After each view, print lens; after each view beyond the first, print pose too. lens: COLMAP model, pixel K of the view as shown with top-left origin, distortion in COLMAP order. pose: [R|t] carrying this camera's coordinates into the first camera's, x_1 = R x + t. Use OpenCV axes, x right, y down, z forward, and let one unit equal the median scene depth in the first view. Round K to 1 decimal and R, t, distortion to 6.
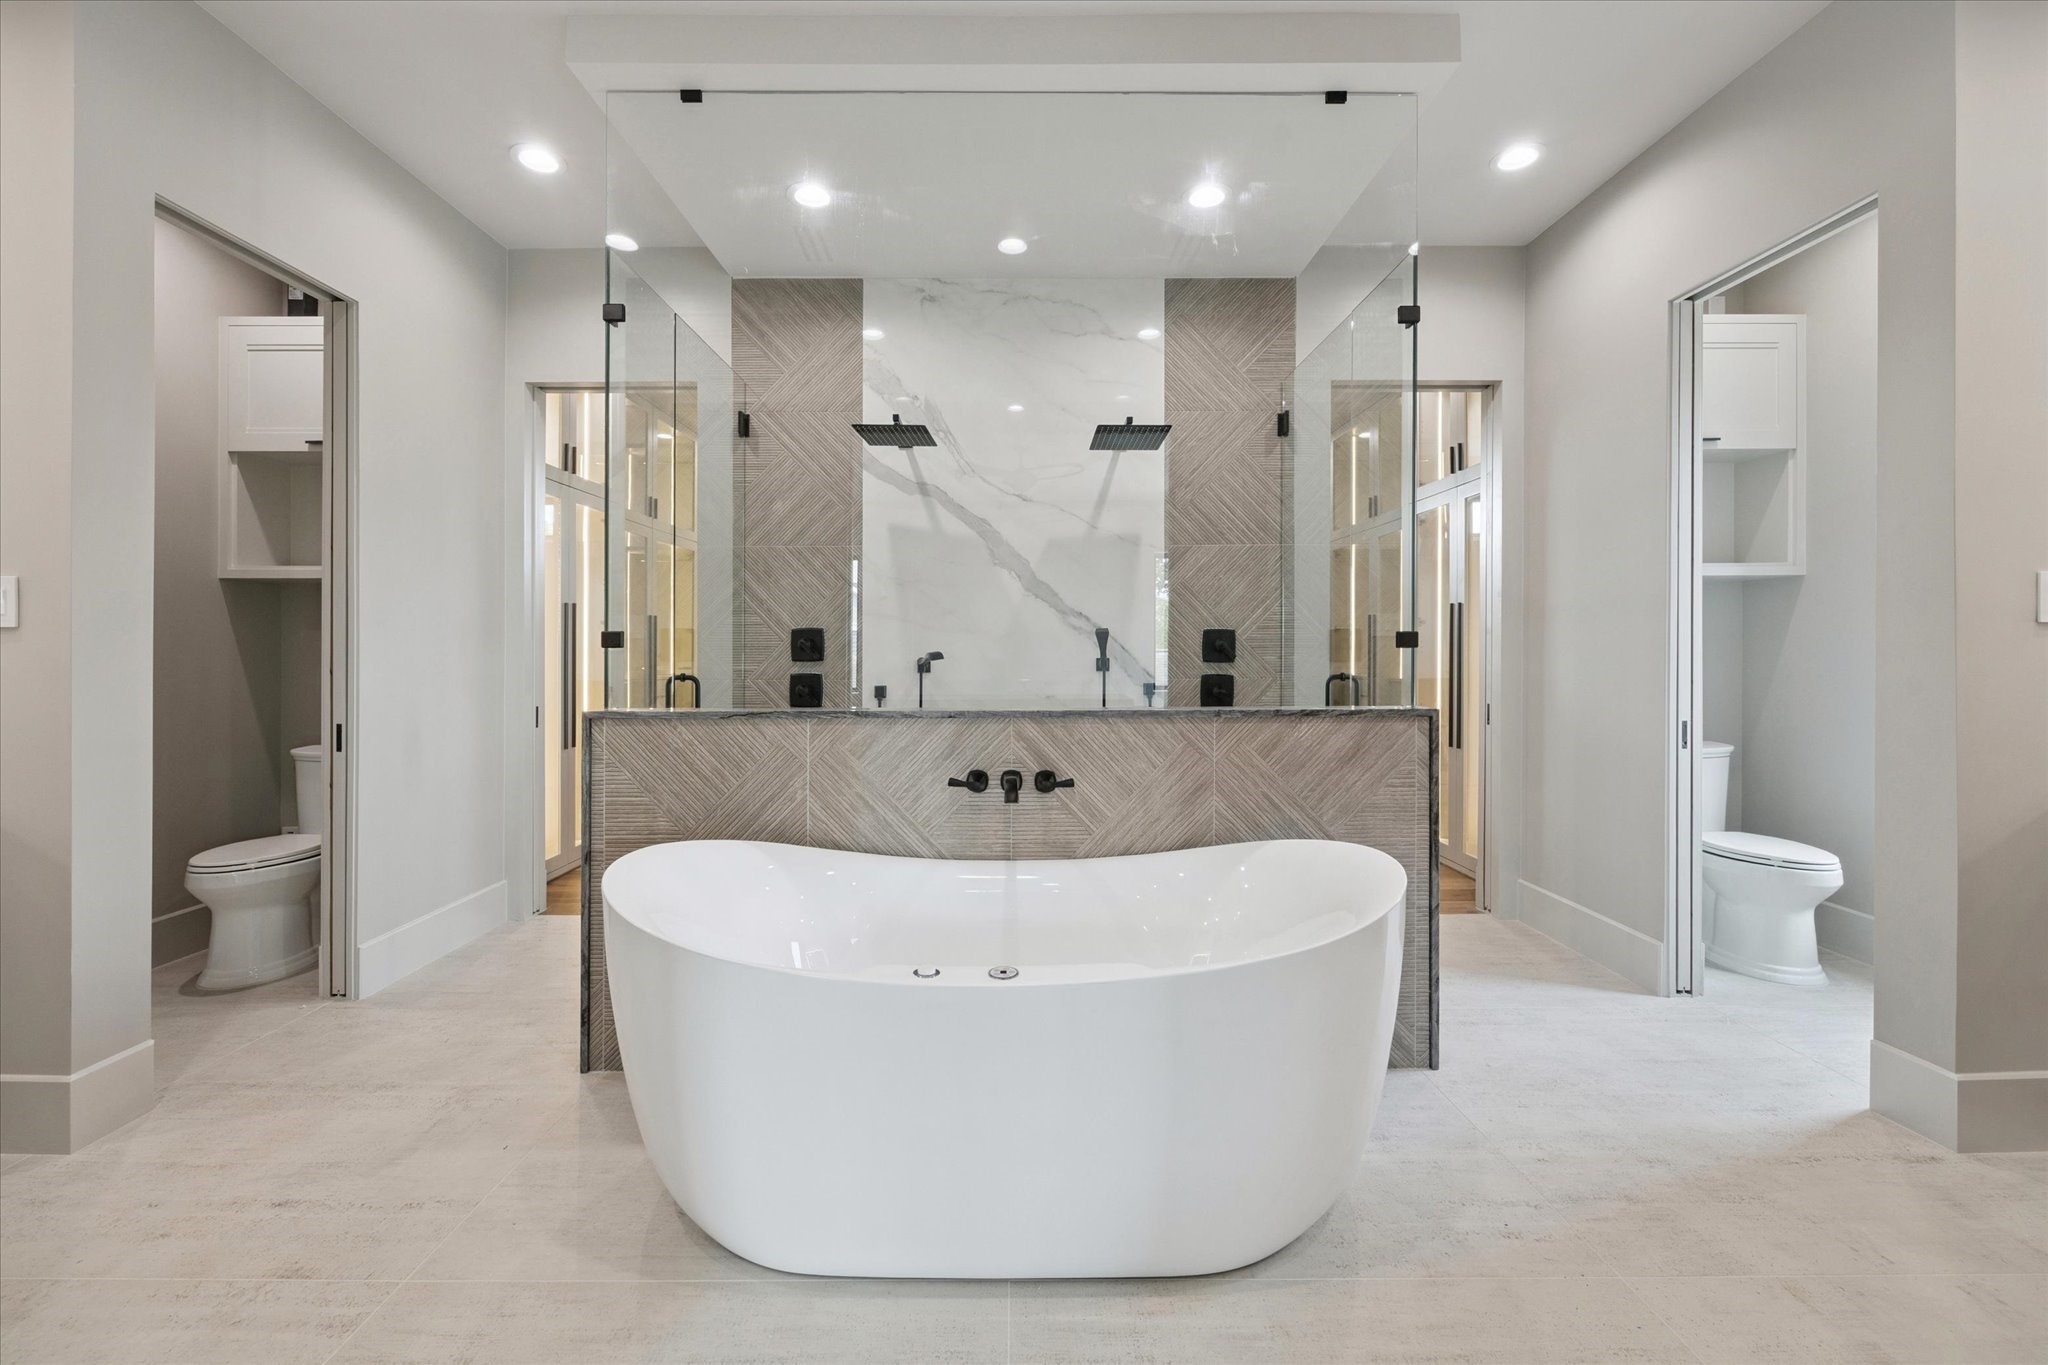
lens RADIAL K [[834.2, 0, 1019.0], [0, 834.2, 648.8], [0, 0, 1]] dist [0.003503, 0.000049]
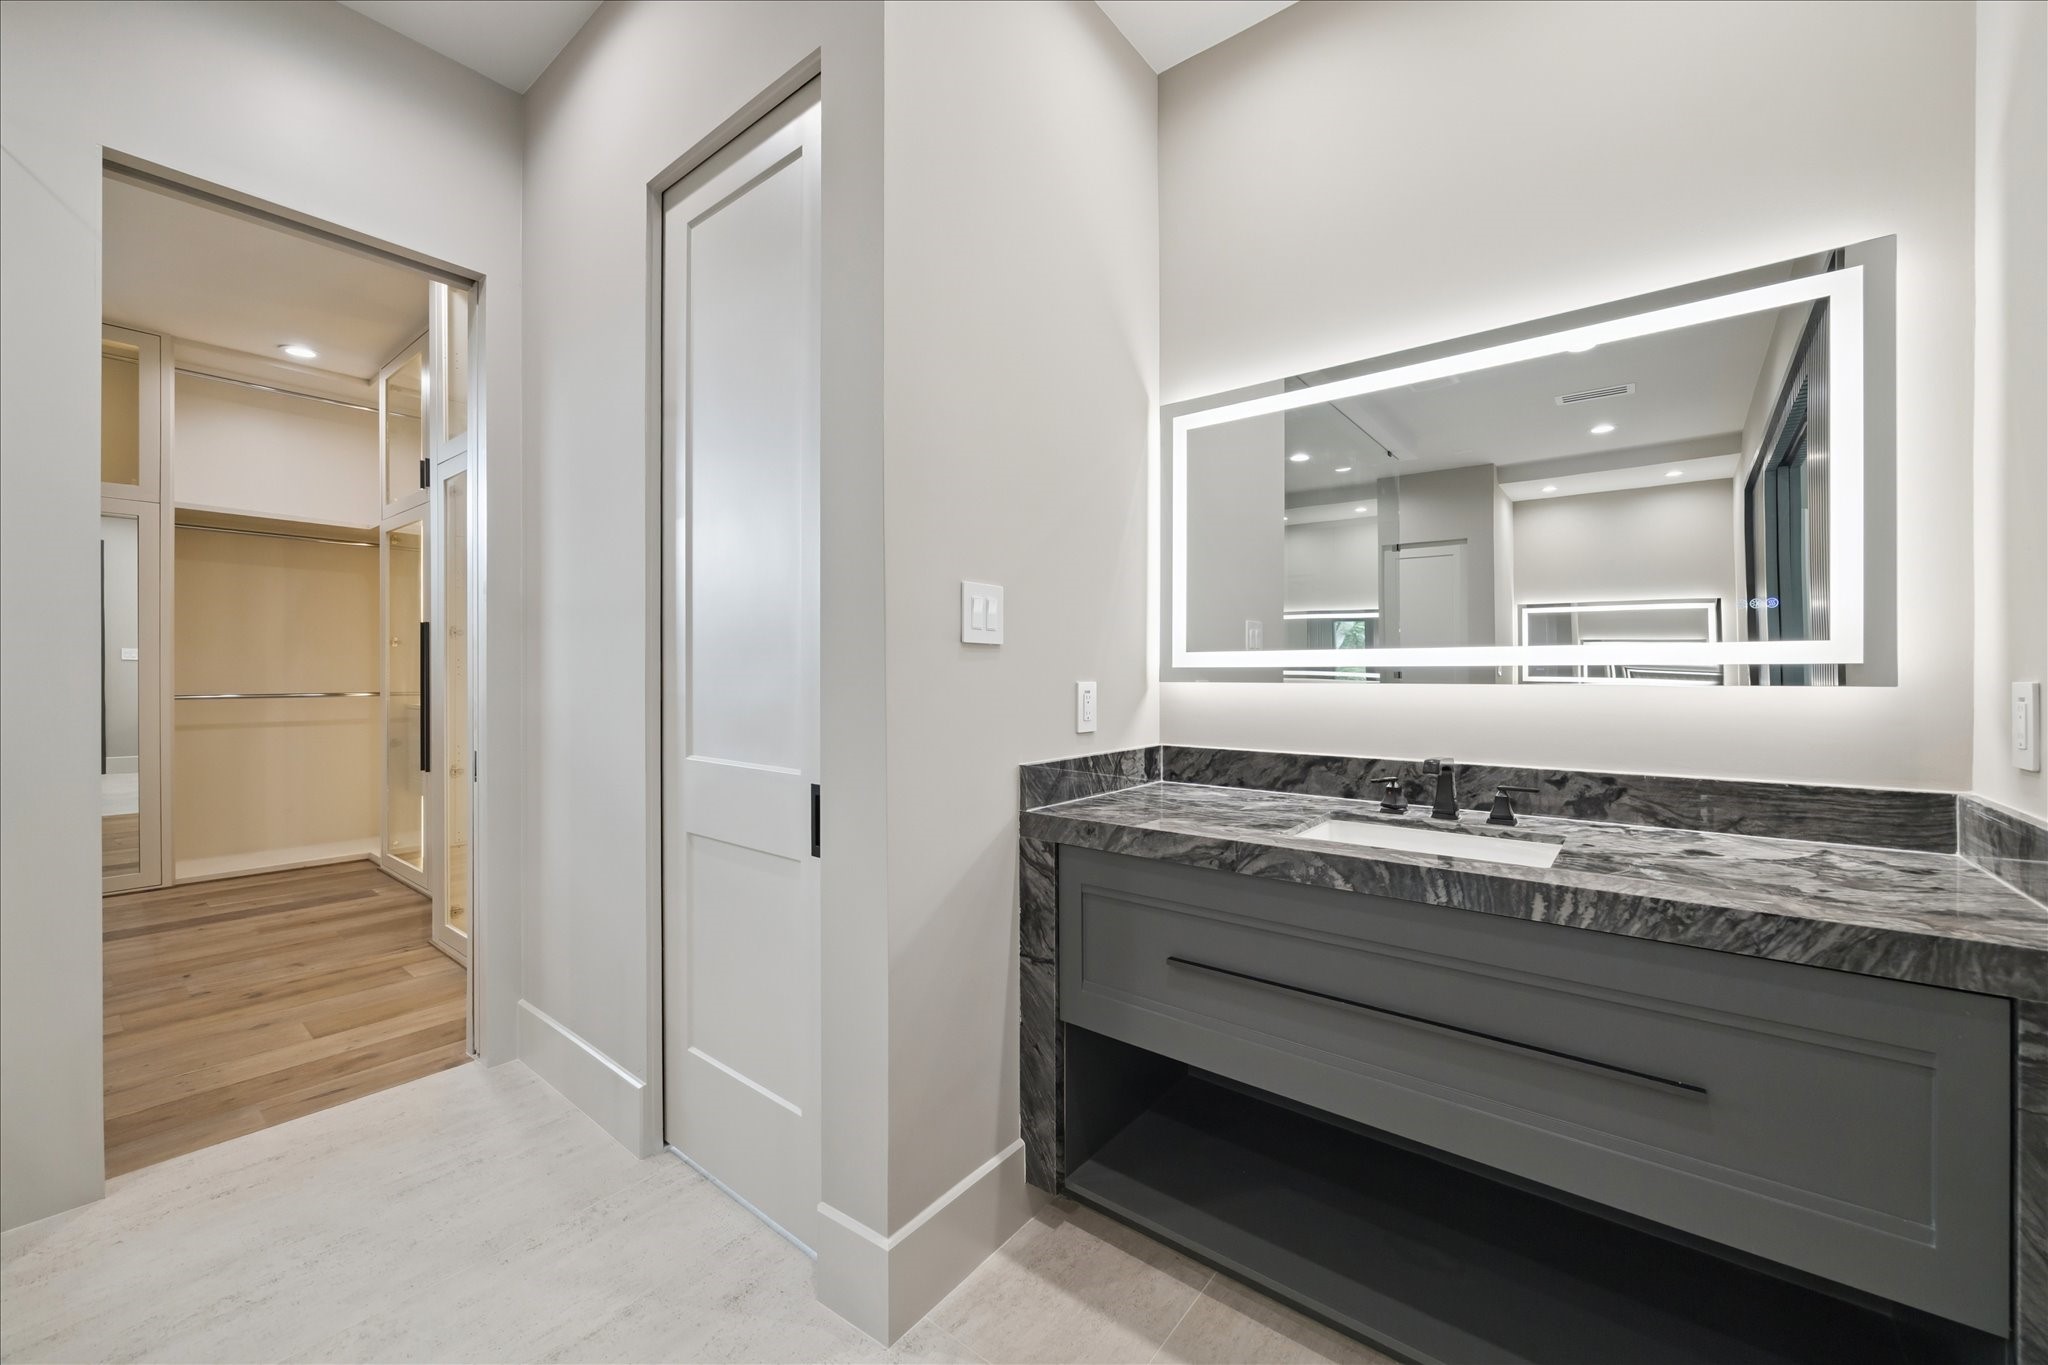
lens RADIAL K [[784.9, 0, 1016.0], [0, 784.9, 679.5], [0, 0, 1]] dist [0.001032, -0.000520]
pose [[0.644843, -0.004412, 0.764302, 0.371188], [-0.002664, 0.999964, 0.008021, -0.000021], [-0.764310, -0.007209, 0.644808, 0.261620]]
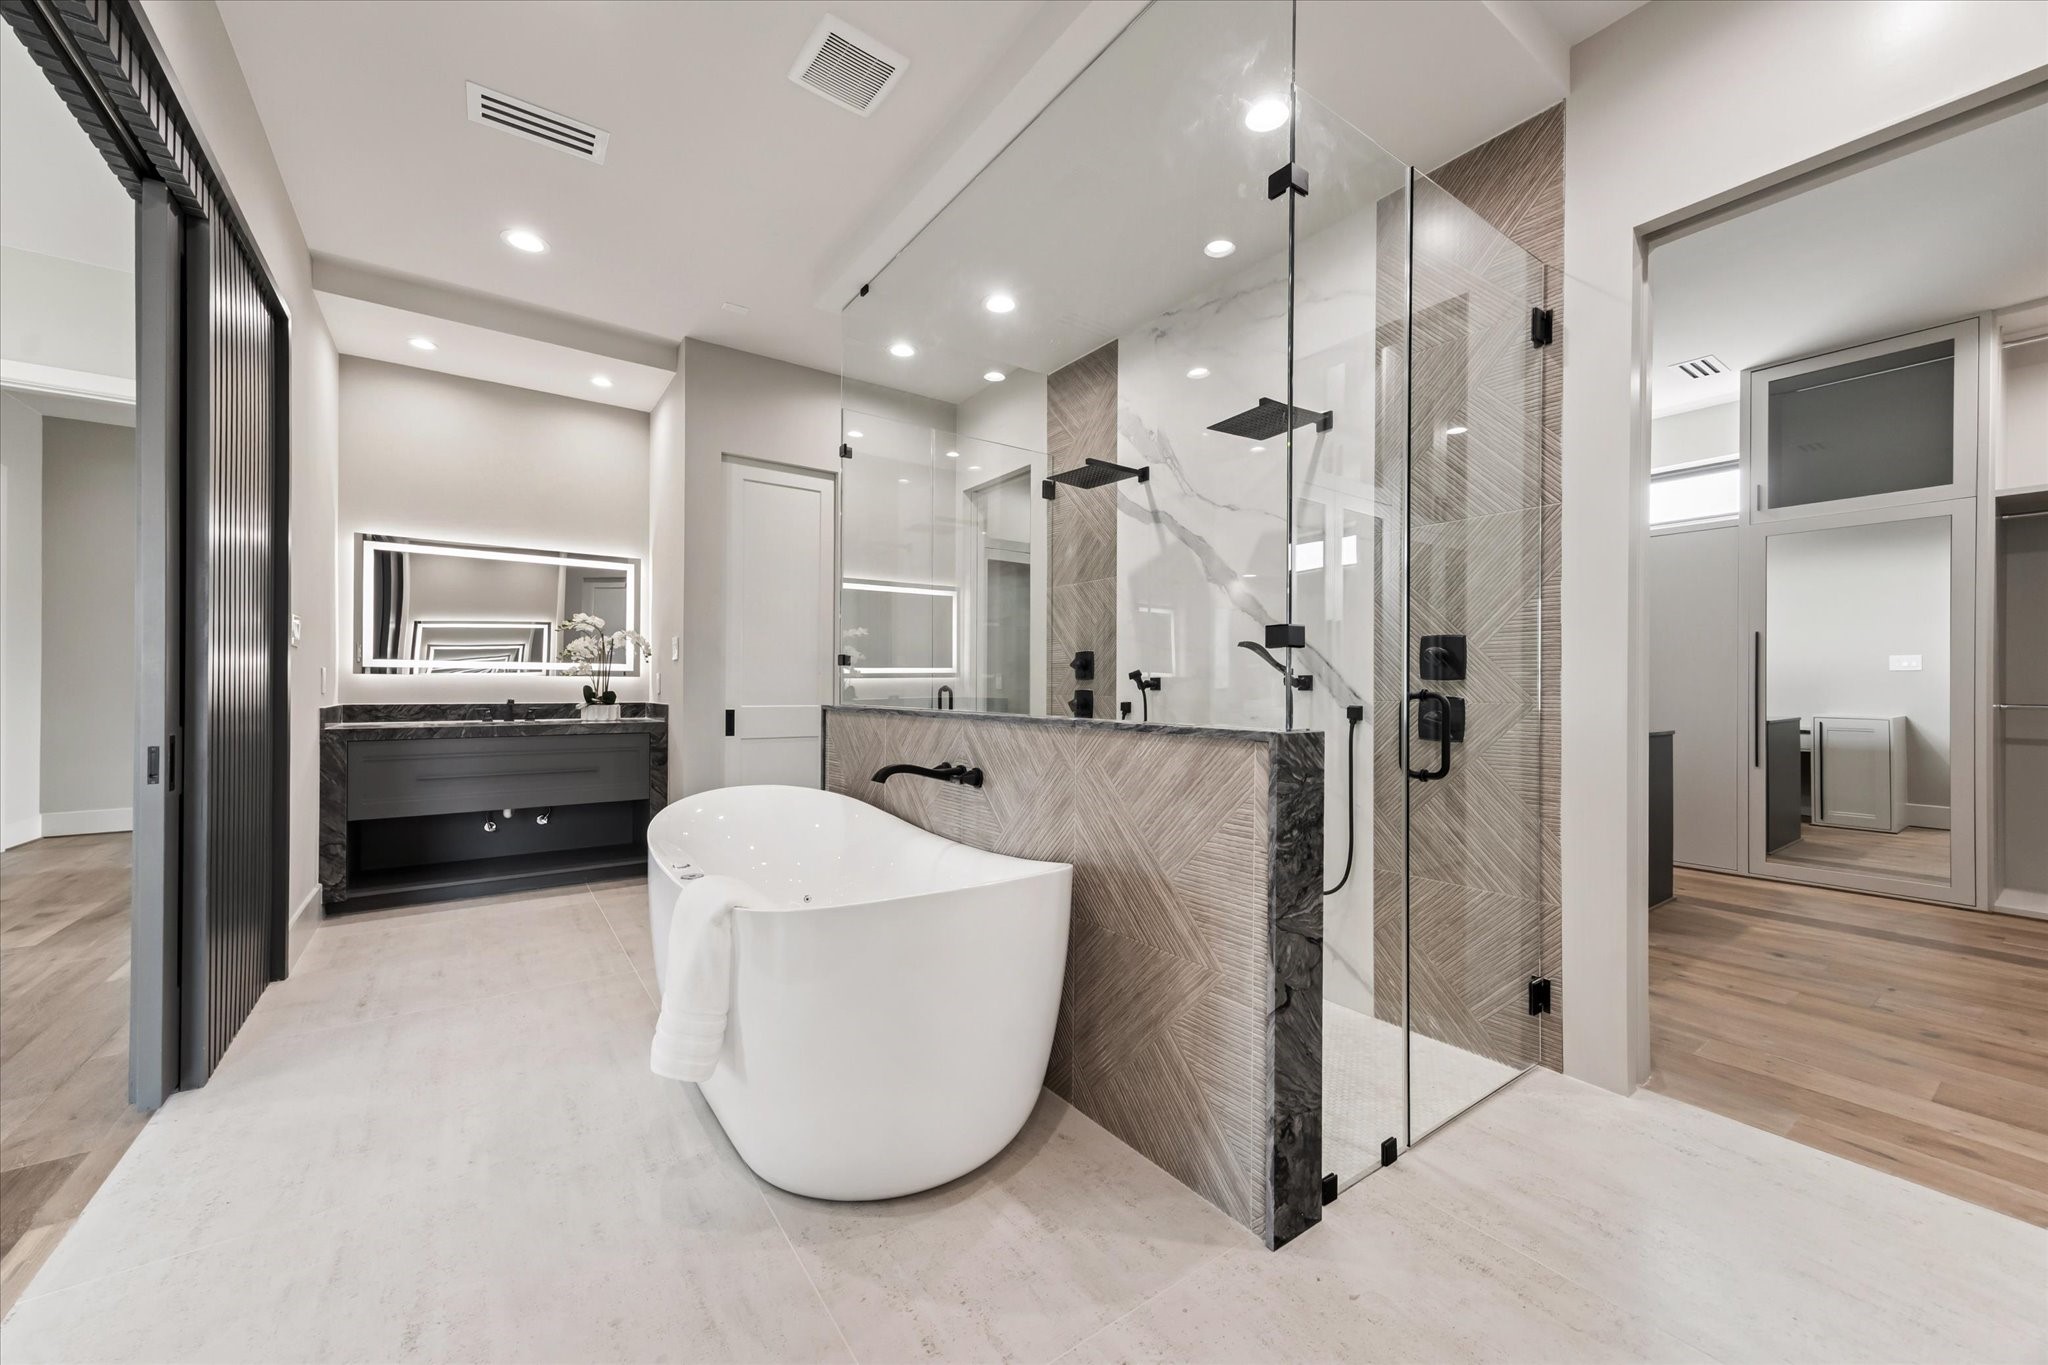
lens RADIAL K [[784.9, 0, 1041.3], [0, 784.9, 686.6], [0, 0, 1]] dist [0.001032, -0.000520]
pose [[0.574988, 0.005980, -0.818140, 0.621599], [-0.006199, 0.999976, 0.002952, 0.022357], [0.818139, 0.003375, 0.575011, 0.310800]]
